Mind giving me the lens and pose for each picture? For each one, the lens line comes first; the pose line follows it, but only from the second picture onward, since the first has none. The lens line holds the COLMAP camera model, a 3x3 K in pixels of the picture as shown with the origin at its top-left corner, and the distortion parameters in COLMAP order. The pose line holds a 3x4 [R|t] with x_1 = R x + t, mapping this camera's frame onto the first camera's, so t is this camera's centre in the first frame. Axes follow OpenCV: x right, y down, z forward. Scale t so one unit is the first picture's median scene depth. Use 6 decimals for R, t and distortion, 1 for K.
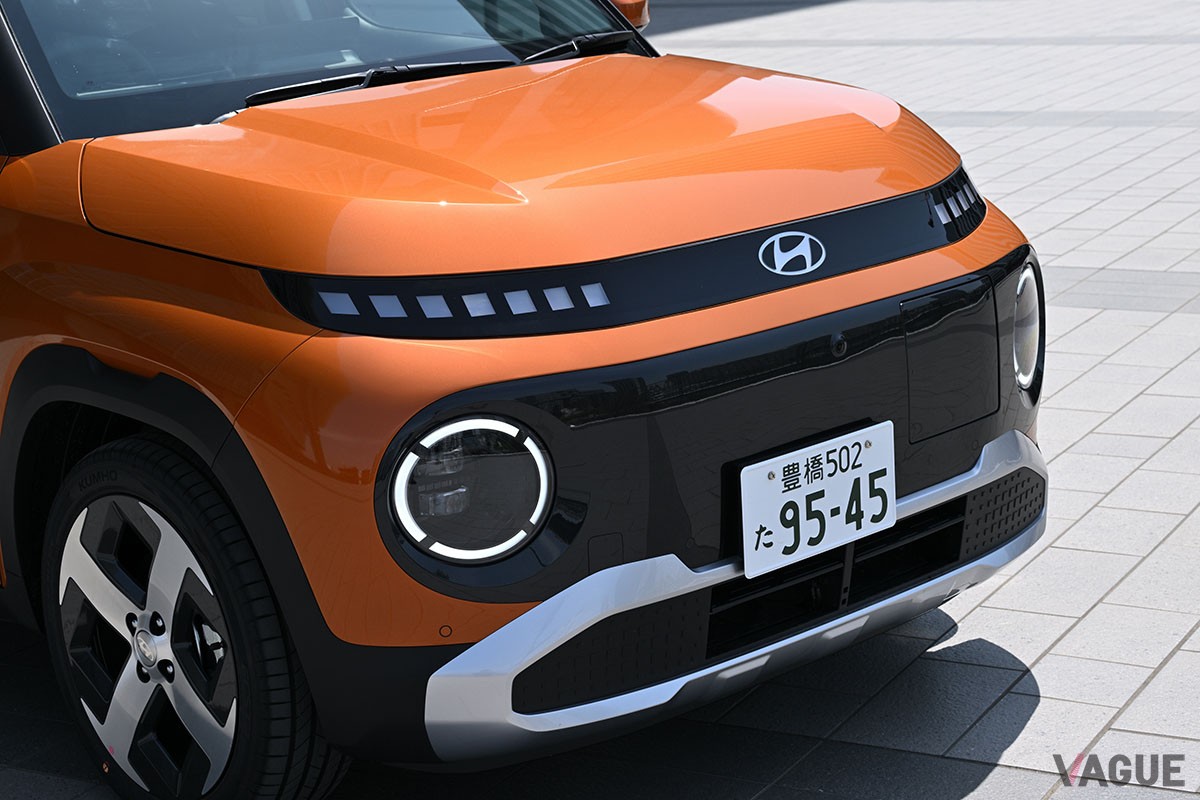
lens RADIAL K [[2409.2, 0, 599.4], [0, 2409.2, 399.1], [0, 0, 1]] dist [-0.158675, 0.000000]
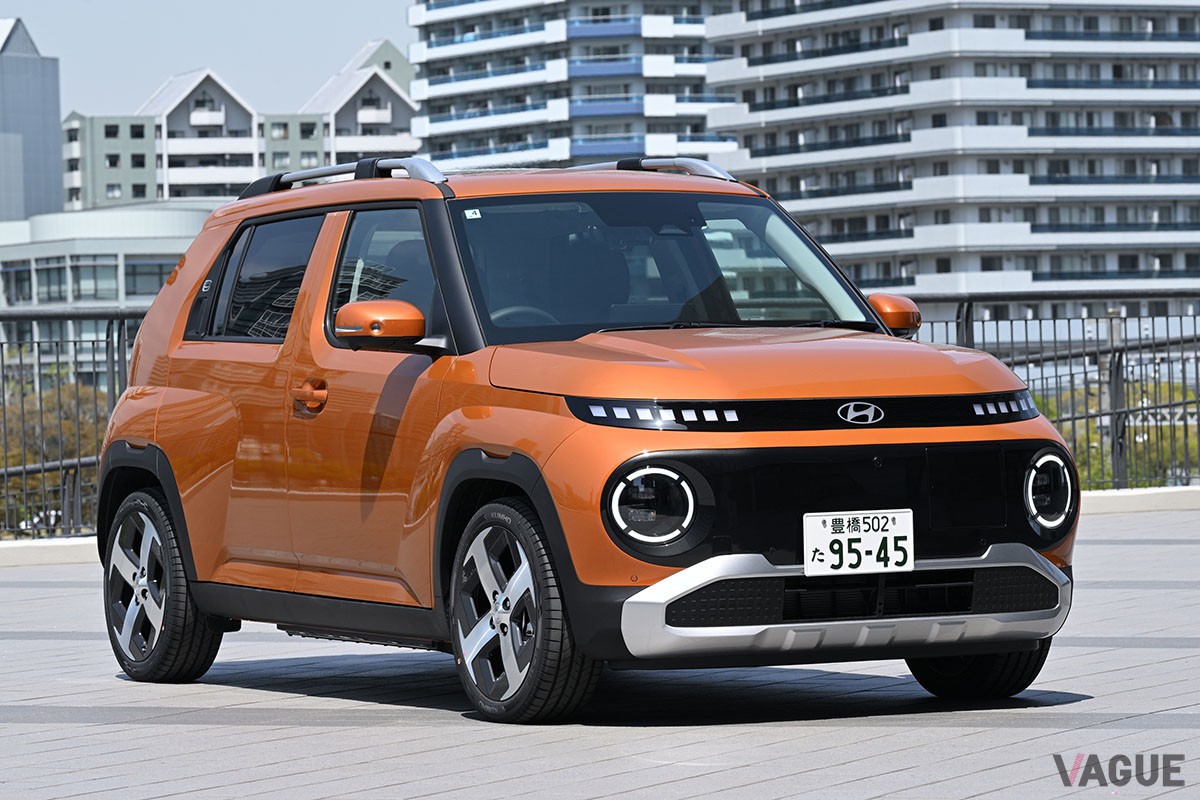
lens RADIAL K [[4769.4, 0, 600.1], [0, 4769.4, 400.2], [0, 0, 1]] dist [-0.321672, 0.000000]
pose [[0.958378, 0.038411, -0.282906, 0.917657], [-0.098160, 0.974831, -0.200172, 0.674811], [0.268096, 0.219610, 0.938028, -2.442247]]
